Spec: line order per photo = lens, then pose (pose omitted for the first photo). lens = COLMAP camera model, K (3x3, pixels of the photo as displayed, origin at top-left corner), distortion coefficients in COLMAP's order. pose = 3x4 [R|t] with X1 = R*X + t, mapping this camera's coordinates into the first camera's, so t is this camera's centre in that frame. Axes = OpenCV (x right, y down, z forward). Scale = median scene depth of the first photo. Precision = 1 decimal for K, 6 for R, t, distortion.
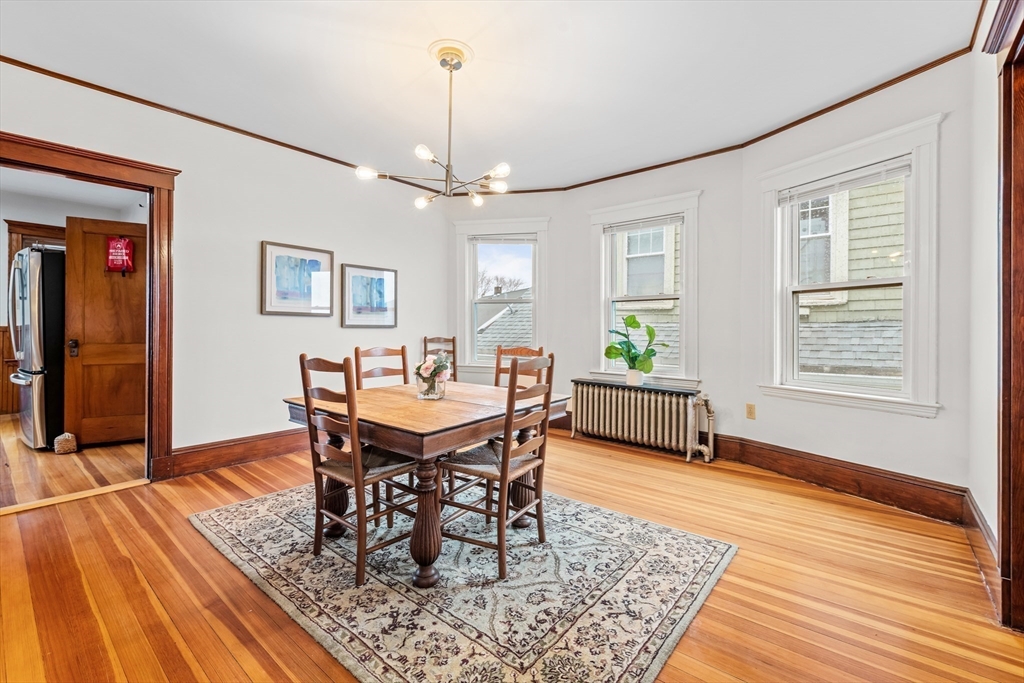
lens RADIAL K [[441.0, 0, 512.3], [0, 441.0, 333.1], [0, 0, 1]] dist [0.001068, -0.000135]
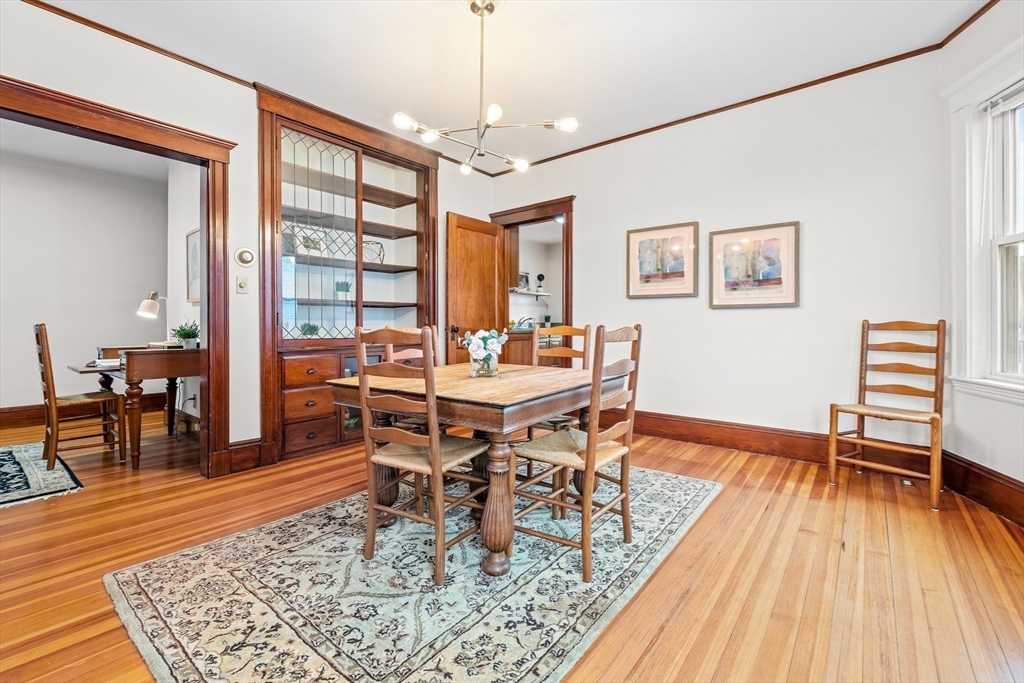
lens RADIAL K [[441.0, 0, 517.5], [0, 441.0, 321.6], [0, 0, 1]] dist [0.001068, -0.000135]
pose [[0.022617, -0.006144, -0.999725, 0.899689], [-0.008194, 0.999946, -0.006330, 0.042235], [0.999711, 0.008335, 0.022565, 1.232711]]
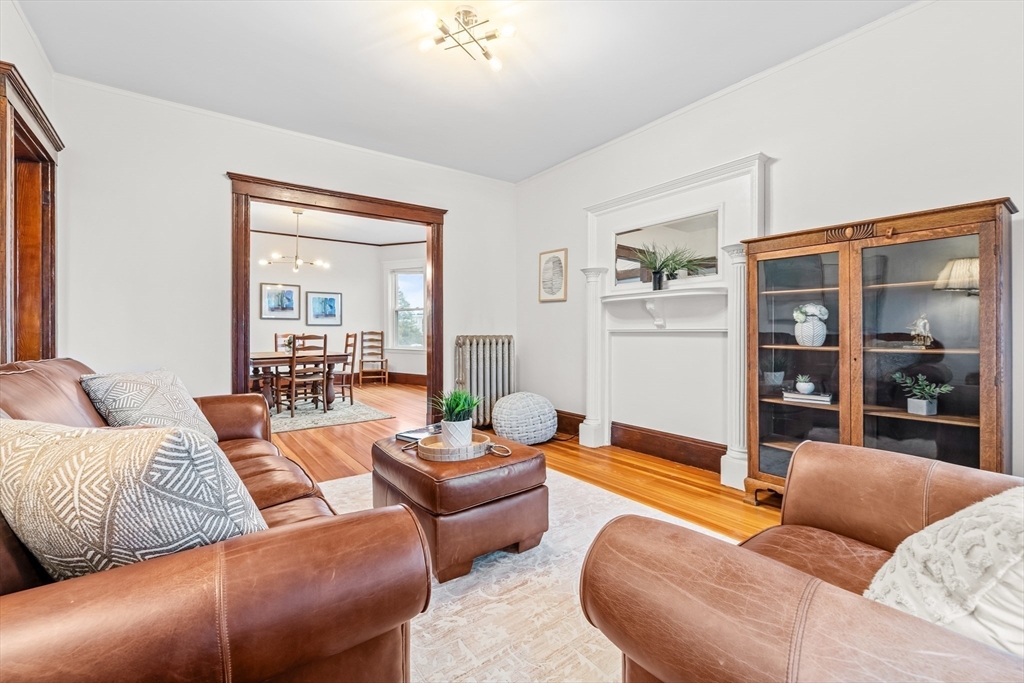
lens RADIAL K [[441.0, 0, 511.8], [0, 441.0, 336.4], [0, 0, 1]] dist [0.001068, -0.000135]
pose [[0.973130, -0.003452, -0.230232, 1.782439], [0.003530, 0.999994, -0.000077, 0.072616], [0.230231, -0.000738, 0.973136, -1.234871]]
